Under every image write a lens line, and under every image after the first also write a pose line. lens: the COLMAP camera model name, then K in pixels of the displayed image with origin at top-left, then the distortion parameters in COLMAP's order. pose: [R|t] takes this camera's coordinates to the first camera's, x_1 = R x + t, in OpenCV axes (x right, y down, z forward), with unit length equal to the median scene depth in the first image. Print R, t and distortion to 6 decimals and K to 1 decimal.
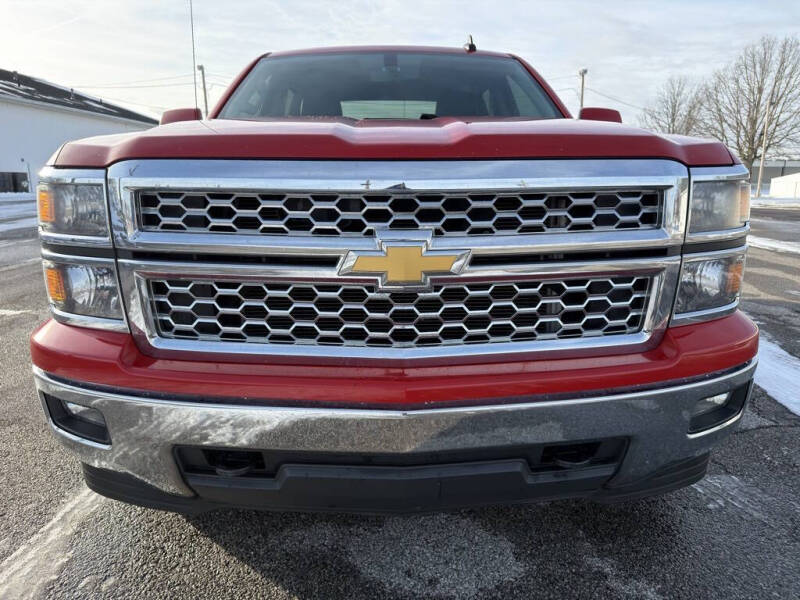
lens RADIAL K [[563.7, 0, 400.0], [0, 563.7, 300.0], [0, 0, 1]] dist [0.006366, -0.005955]
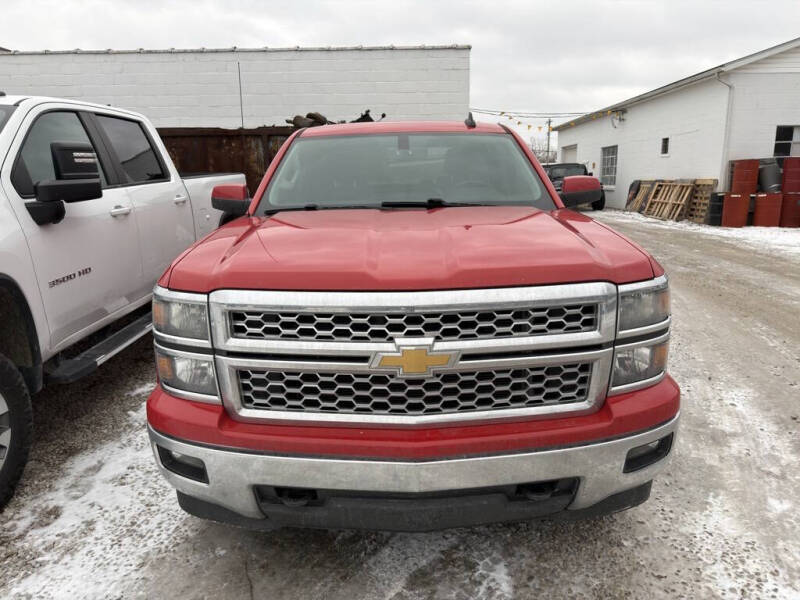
lens RADIAL K [[563.7, 0, 400.0], [0, 563.7, 300.0], [0, 0, 1]] dist [0.006366, -0.005955]
pose [[0.999491, -0.012606, -0.029292, 0.012905], [0.012499, 0.999915, -0.003828, -0.195666], [0.029338, 0.003460, 0.999564, -0.411270]]
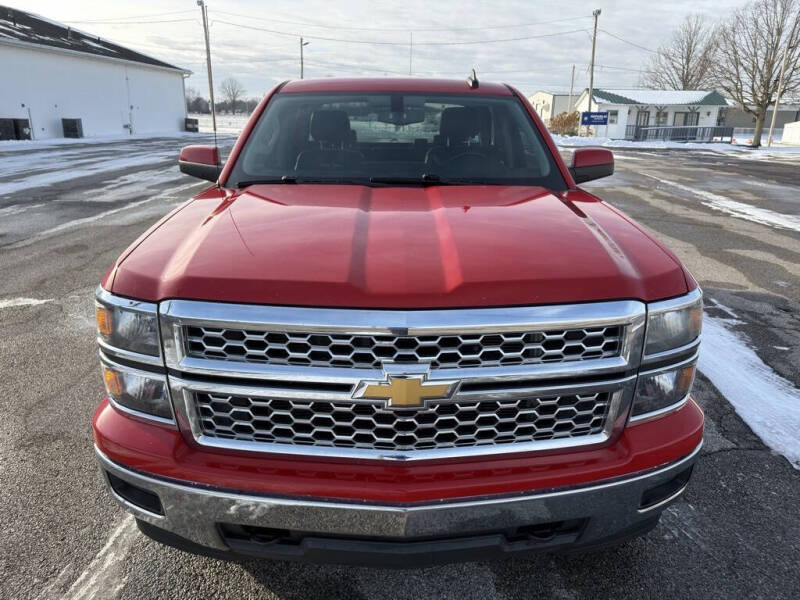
lens RADIAL K [[559.9, 0, 403.4], [0, 559.9, 299.0], [0, 0, 1]] dist [-0.000233, 0.000956]
pose [[0.999933, 0.011576, -0.000302, 0.000033], [-0.011503, 0.995998, 0.088632, -0.335843], [0.001327, -0.088623, 0.996064, -0.171464]]
